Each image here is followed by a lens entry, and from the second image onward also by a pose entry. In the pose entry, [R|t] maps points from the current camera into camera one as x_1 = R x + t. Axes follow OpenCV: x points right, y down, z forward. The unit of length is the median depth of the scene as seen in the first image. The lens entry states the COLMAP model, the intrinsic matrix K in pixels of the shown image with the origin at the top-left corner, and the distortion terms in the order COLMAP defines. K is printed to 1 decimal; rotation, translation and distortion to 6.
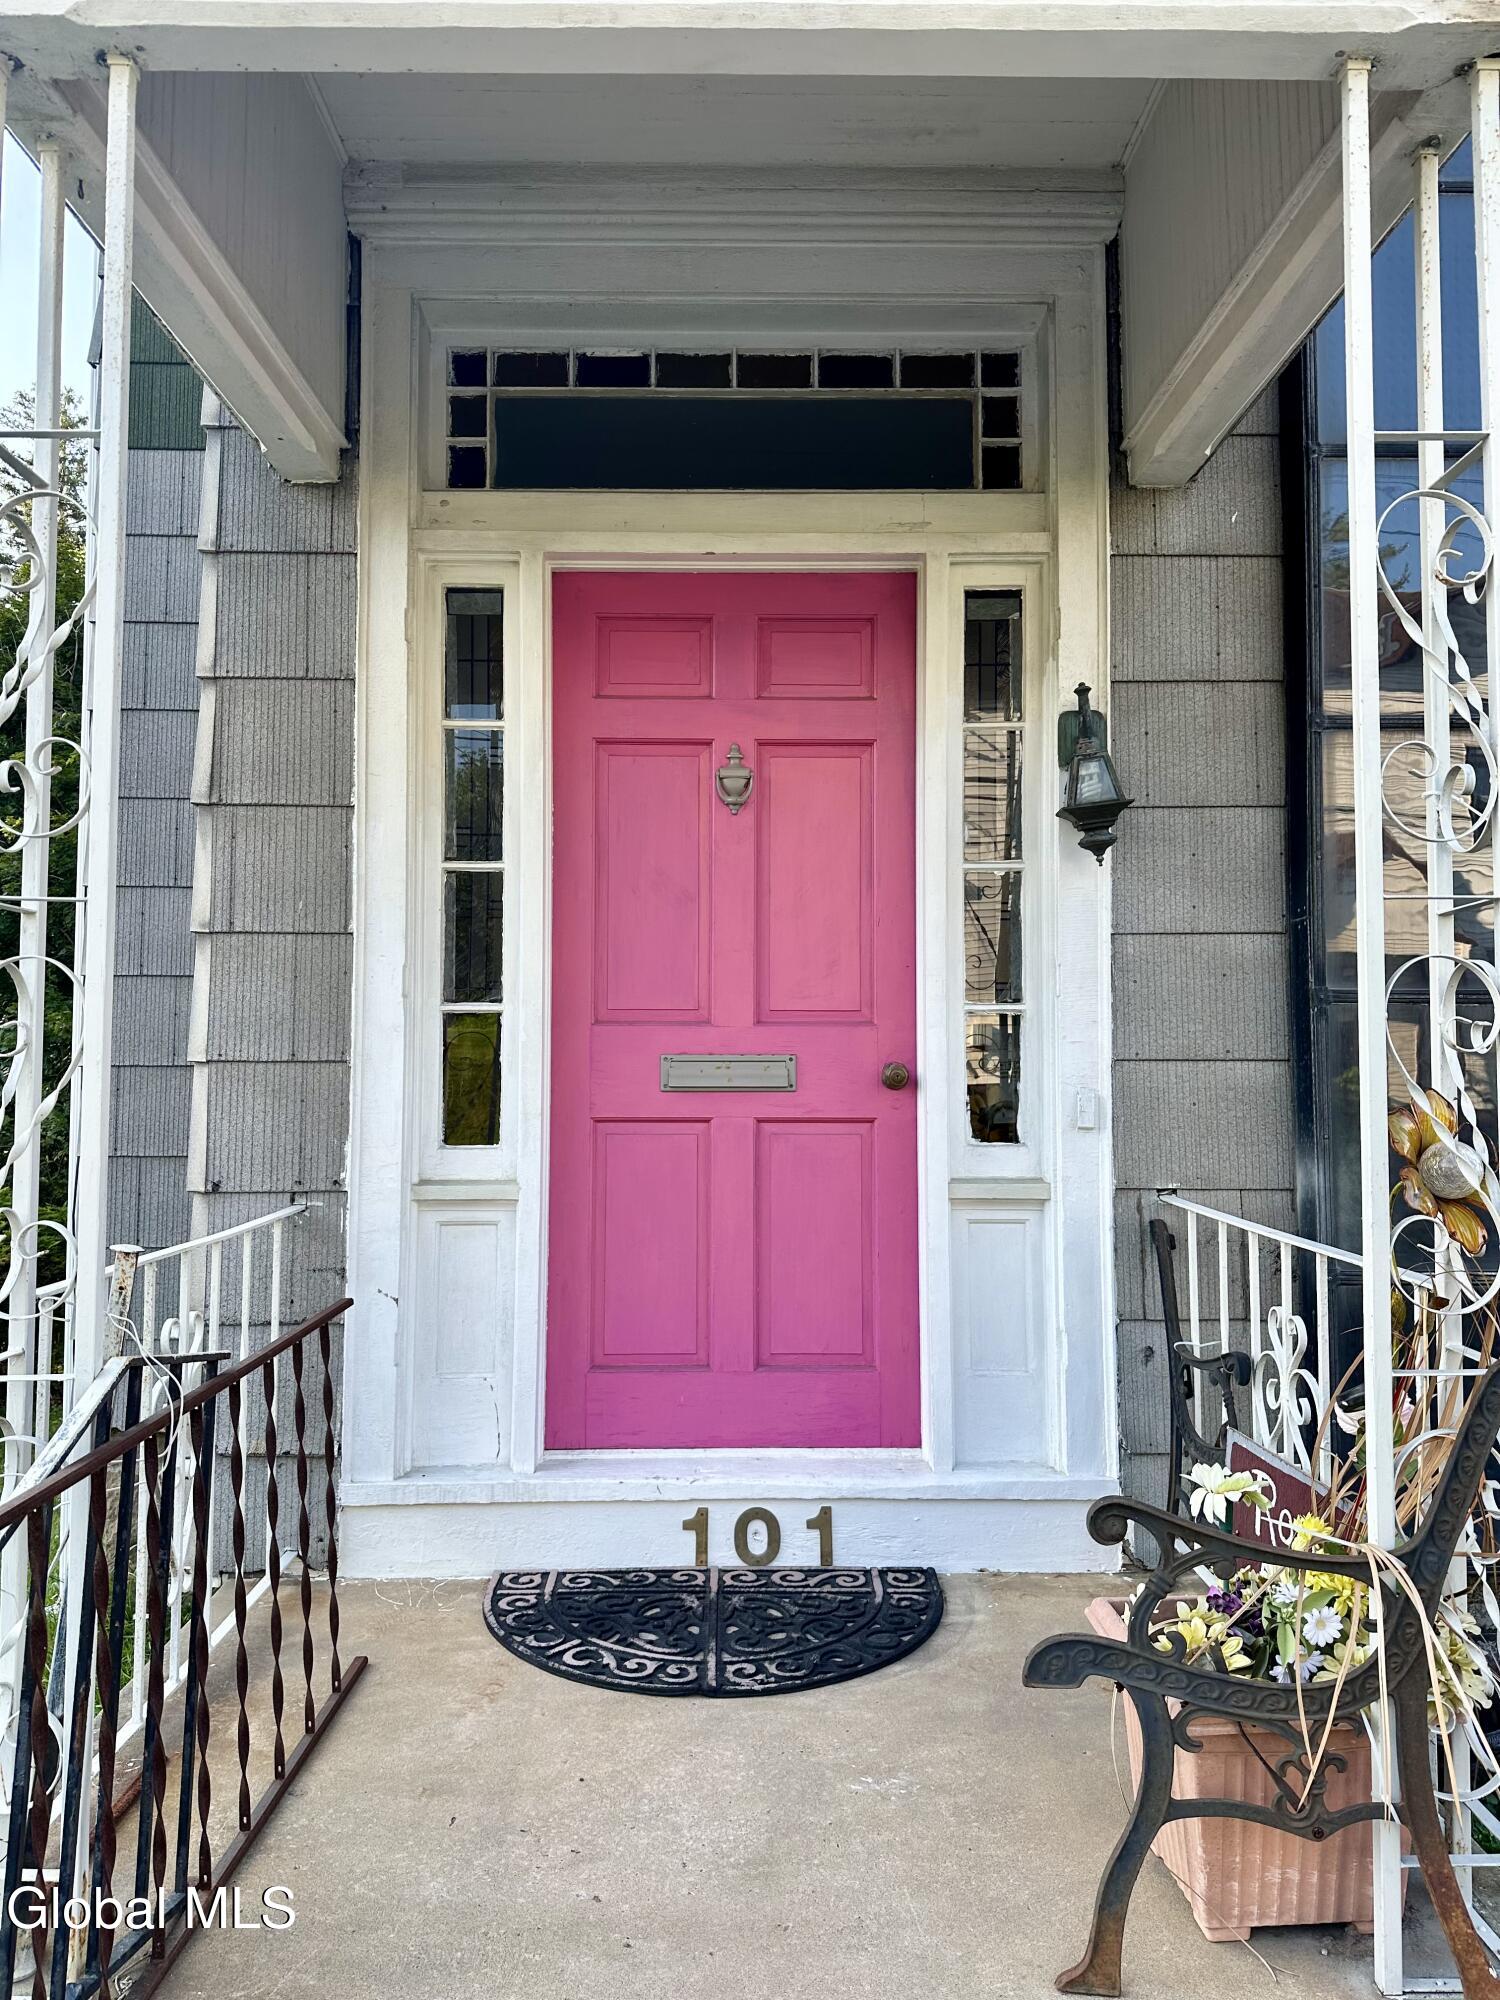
lens RADIAL K [[1384.2, 0, 742.4], [0, 1384.2, 1008.0], [0, 0, 1]] dist [0.060403, -0.001849]
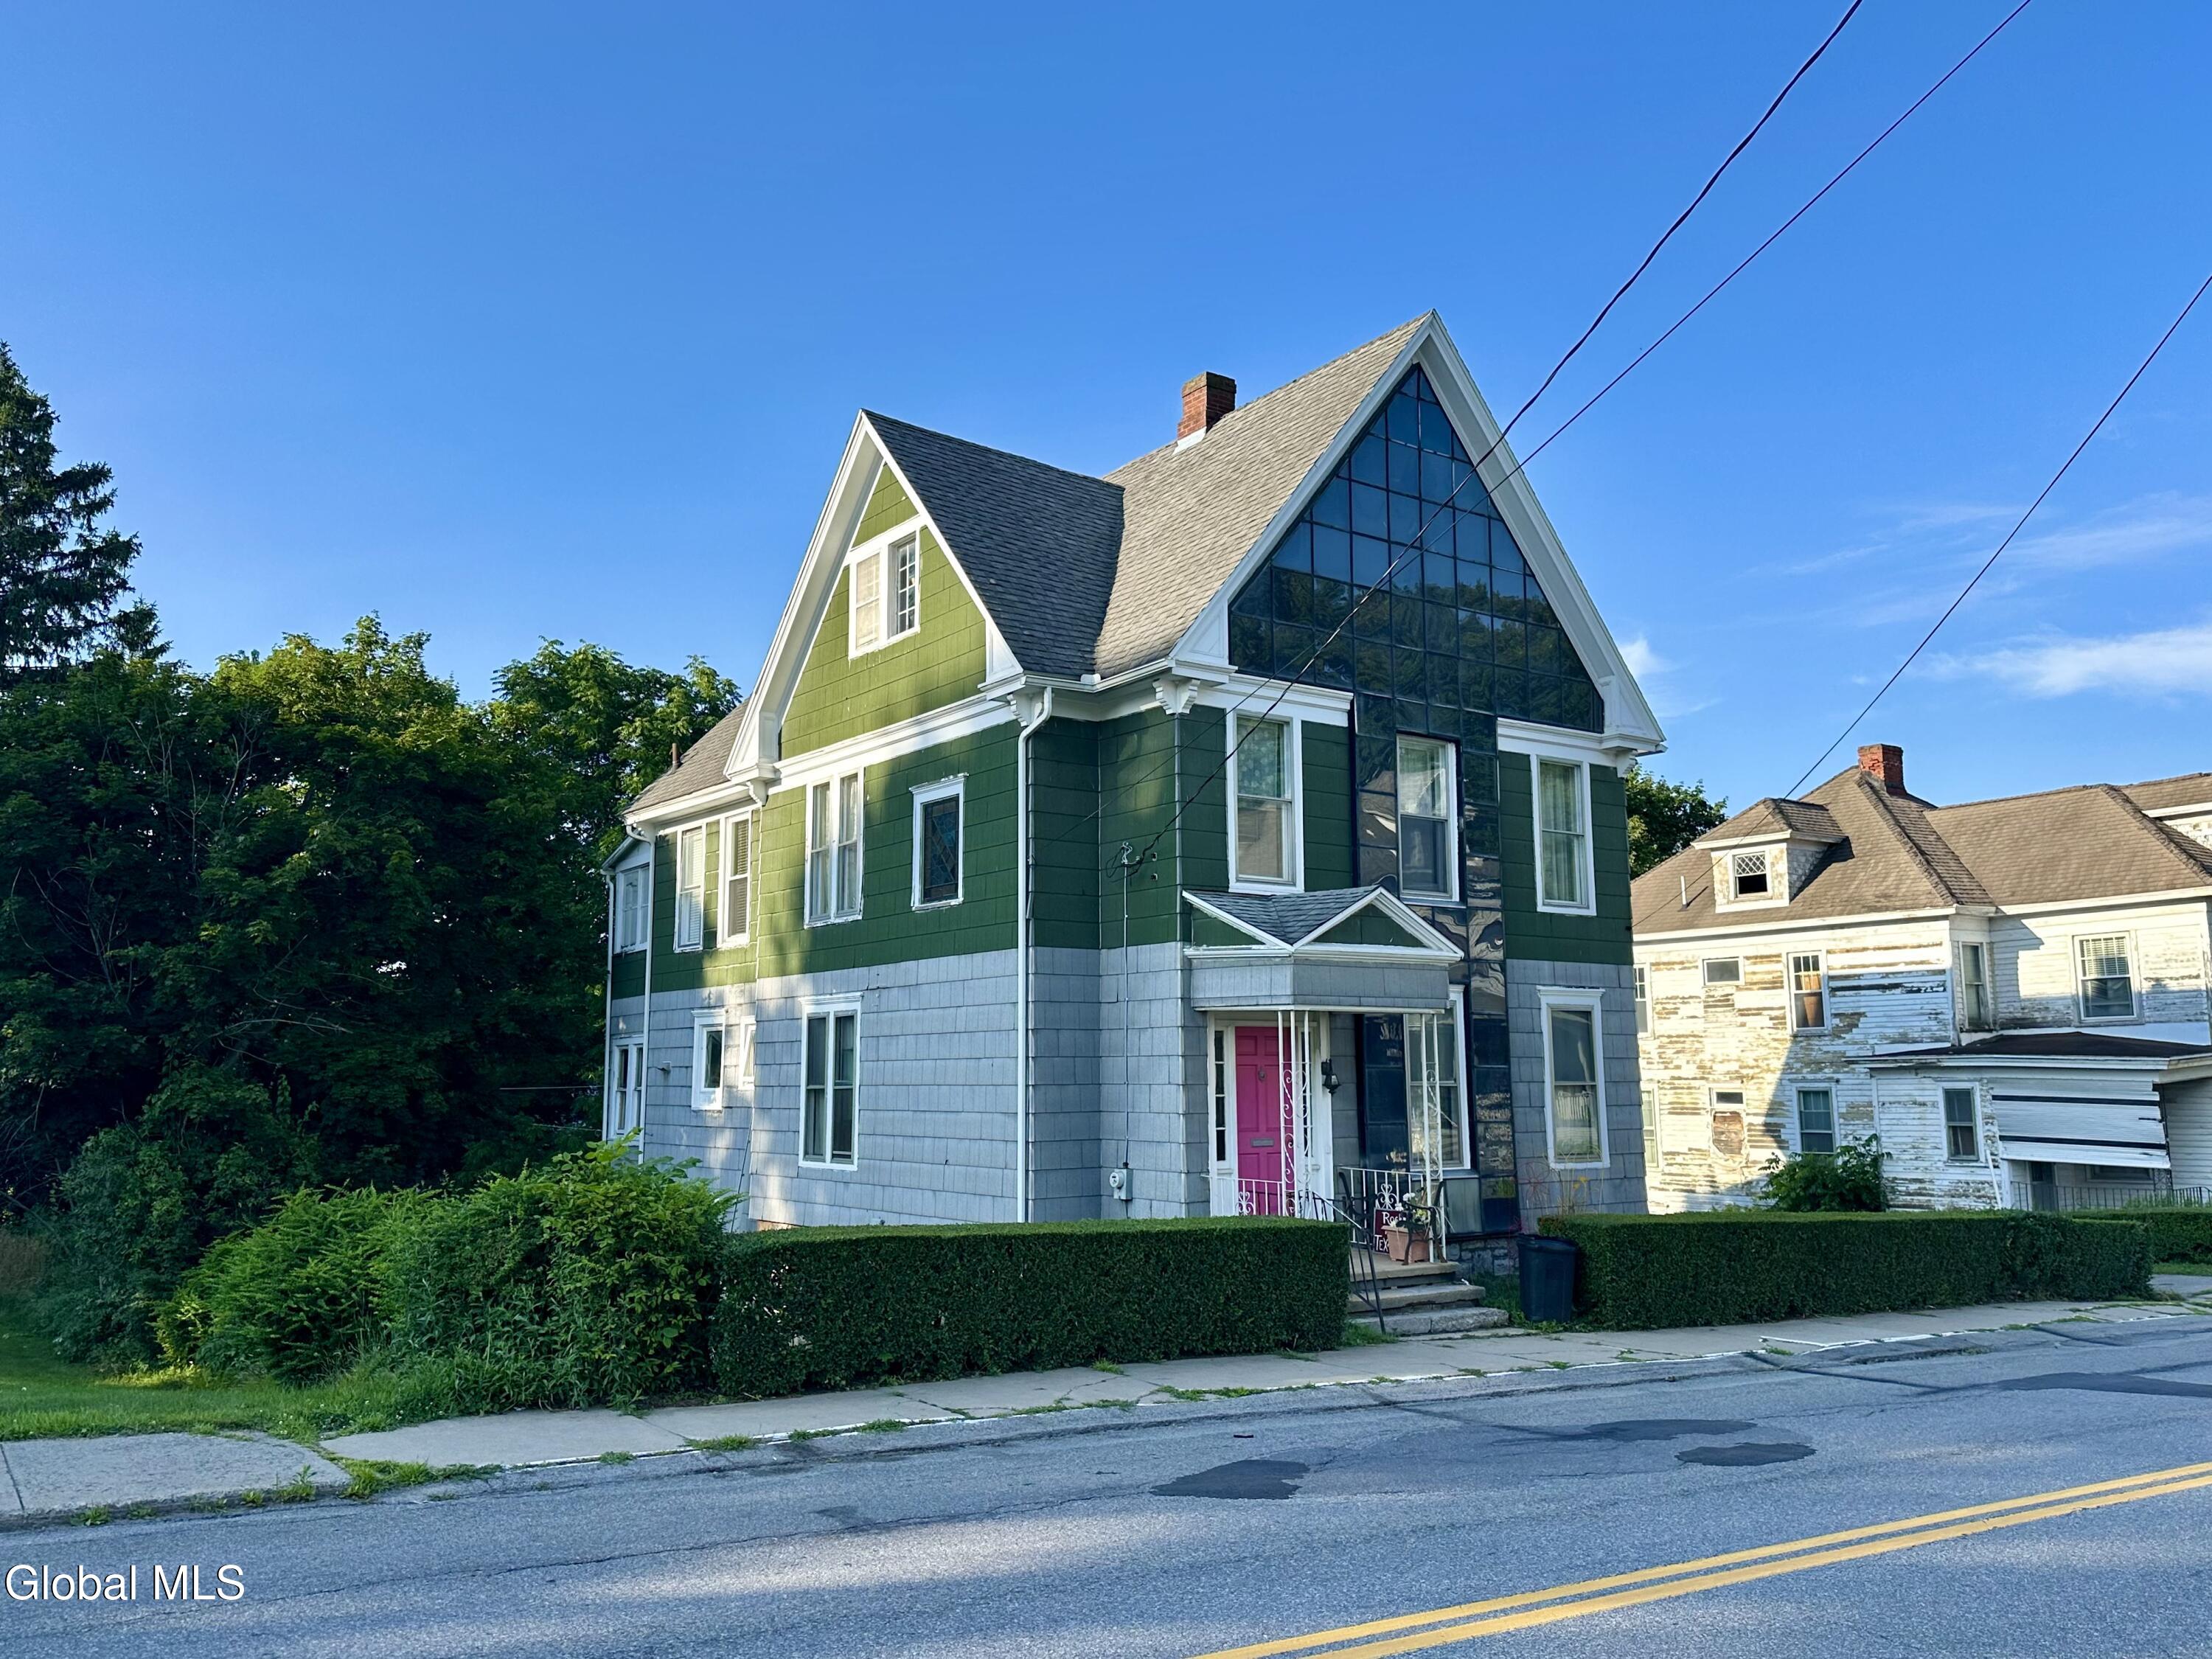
lens RADIAL K [[1716.5, 0, 1110.1], [0, 1716.5, 839.6], [0, 0, 1]] dist [0.156578, -0.304737]
pose [[0.798562, 0.076668, 0.597010, -3.889763], [-0.021748, 0.994882, -0.098672, -0.371959], [-0.601519, 0.065812, 0.796143, -3.243888]]
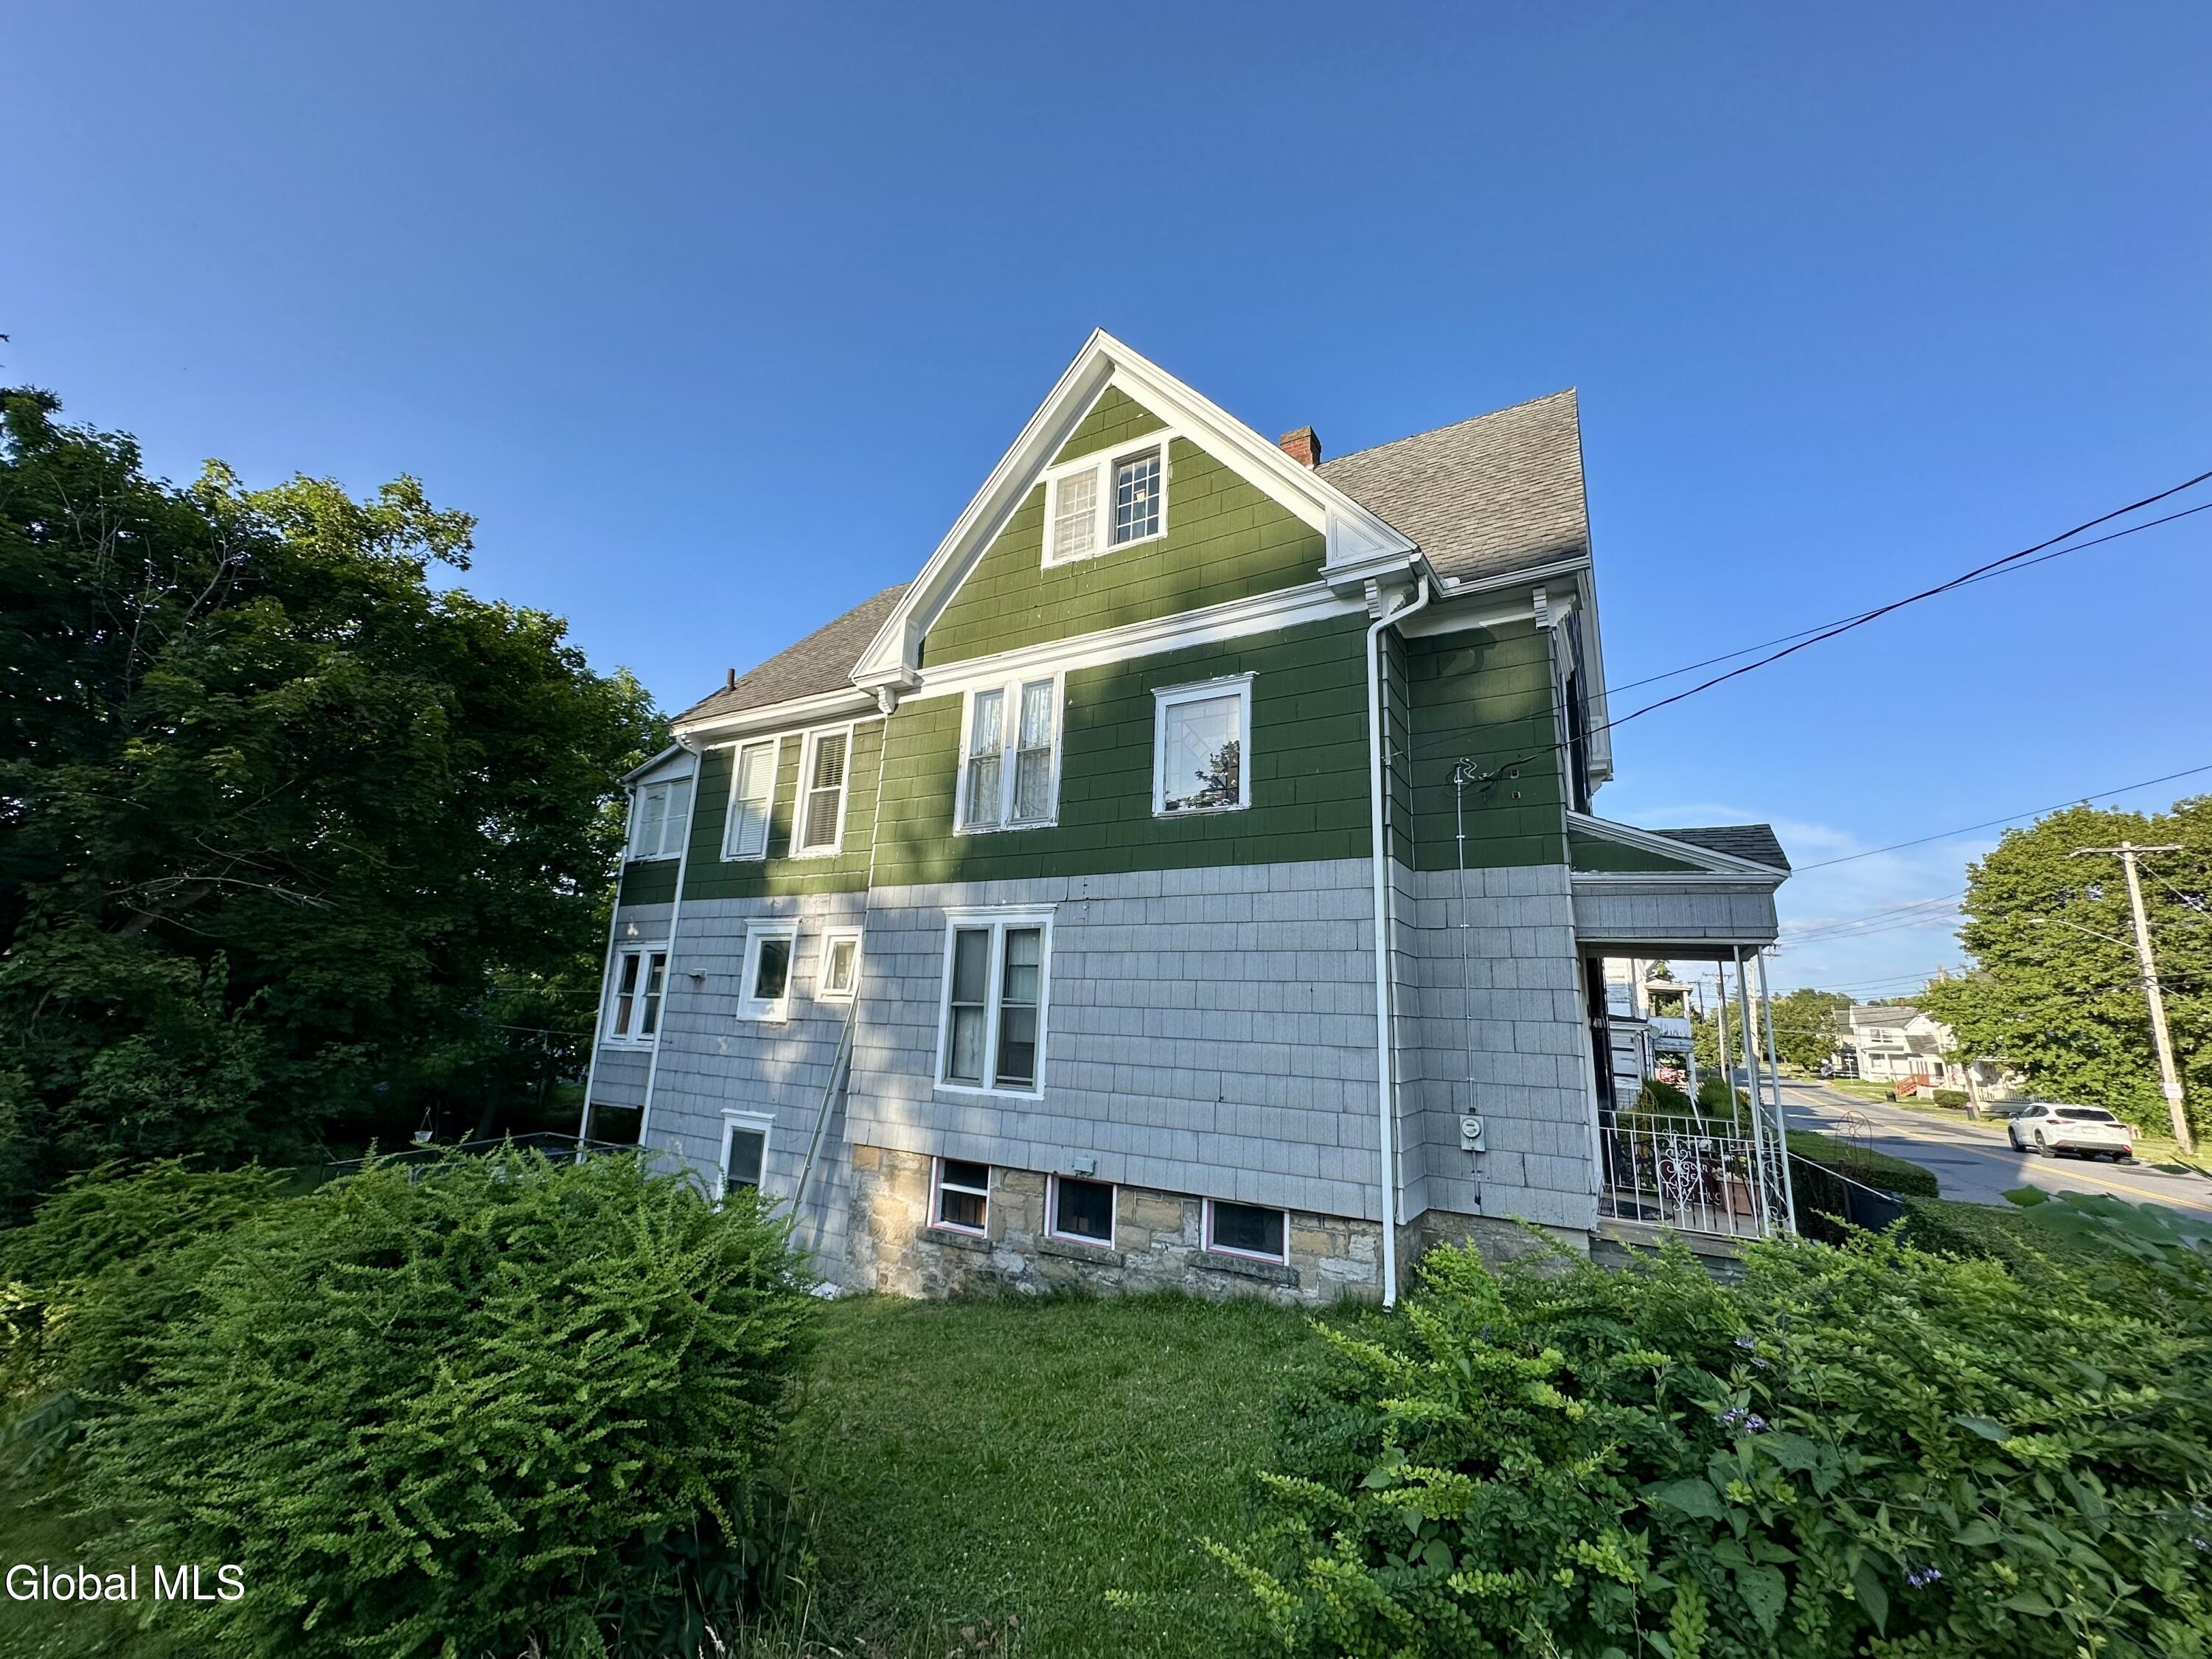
lens RADIAL K [[884.2, 0, 1105.3], [0, 884.2, 826.4], [0, 0, 1]] dist [-0.001687, 0.000283]
pose [[0.502605, 0.205393, 0.839763, -3.251348], [-0.080561, 0.978268, -0.191053, -0.103260], [-0.860754, 0.028372, 0.508229, 0.899328]]
